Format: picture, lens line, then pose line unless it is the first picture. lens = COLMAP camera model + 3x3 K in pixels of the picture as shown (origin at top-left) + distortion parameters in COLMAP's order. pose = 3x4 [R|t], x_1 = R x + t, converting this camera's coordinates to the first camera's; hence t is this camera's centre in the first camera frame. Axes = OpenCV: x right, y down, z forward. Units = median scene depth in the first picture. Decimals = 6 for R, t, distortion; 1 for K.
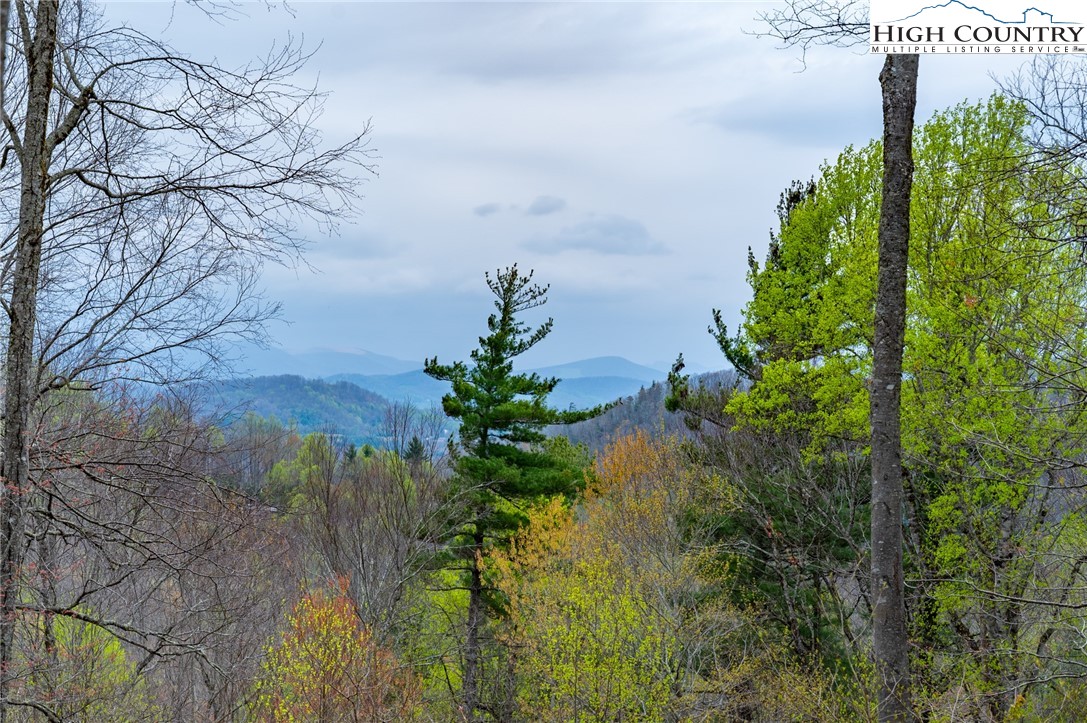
lens RADIAL K [[2434.0, 0, 542.0], [0, 2434.0, 363.9], [0, 0, 1]] dist [0.066086, 0.000000]
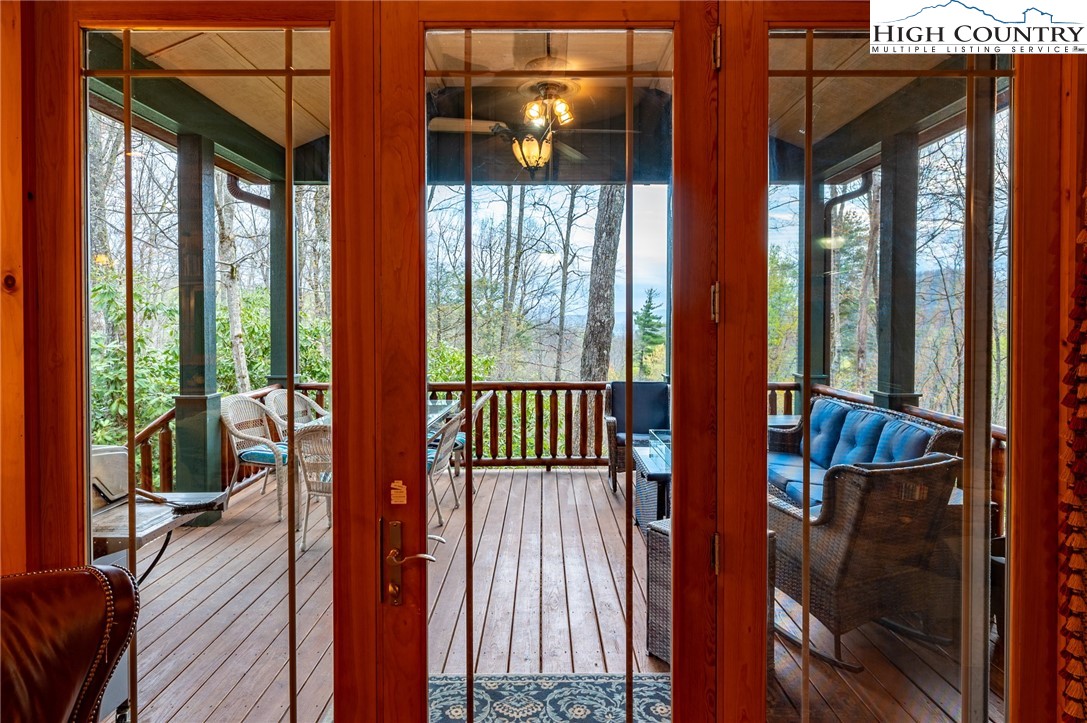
lens RADIAL K [[640.7, 0, 554.5], [0, 640.7, 327.9], [0, 0, 1]] dist [-0.008399, 0.000317]
pose [[0.989585, 0.000276, -0.143948, -0.014384], [0.003316, 0.999689, 0.024711, 0.000236], [0.143911, -0.024931, 0.989277, -0.074895]]
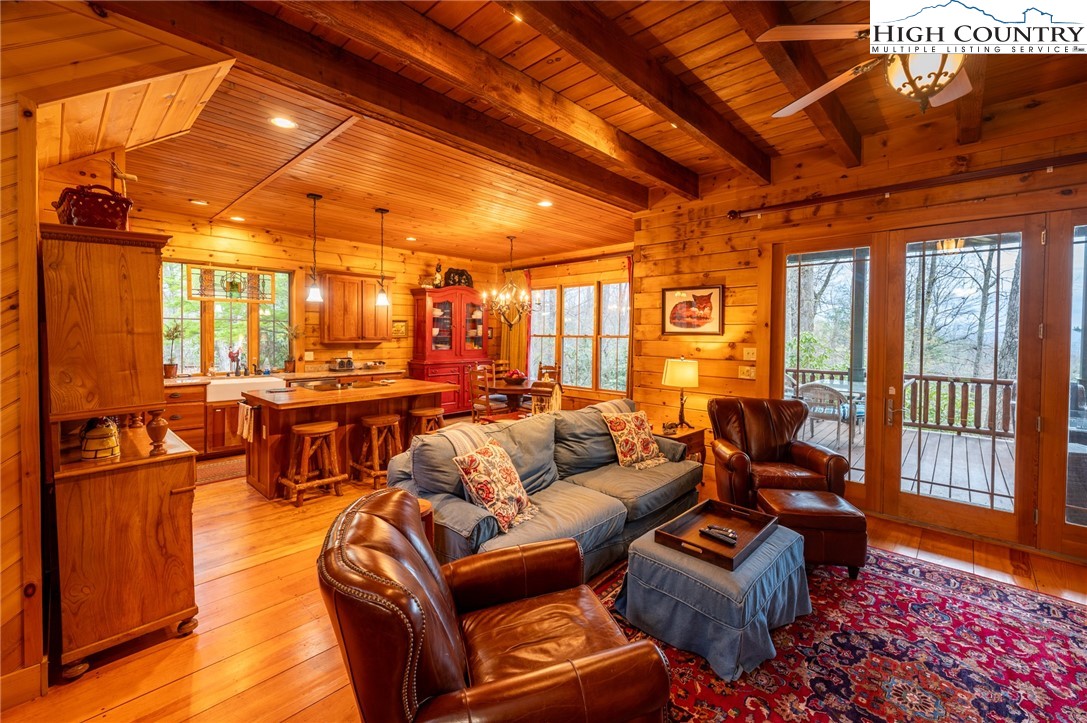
lens RADIAL K [[451.3, 0, 546.2], [0, 451.3, 341.1], [0, 0, 1]] dist [-0.002380, 0.000369]
pose [[0.619155, 0.017257, -0.785080, -0.008404], [0.003324, 0.999692, 0.024595, -0.000230], [0.785262, -0.017837, 0.618907, -0.109955]]
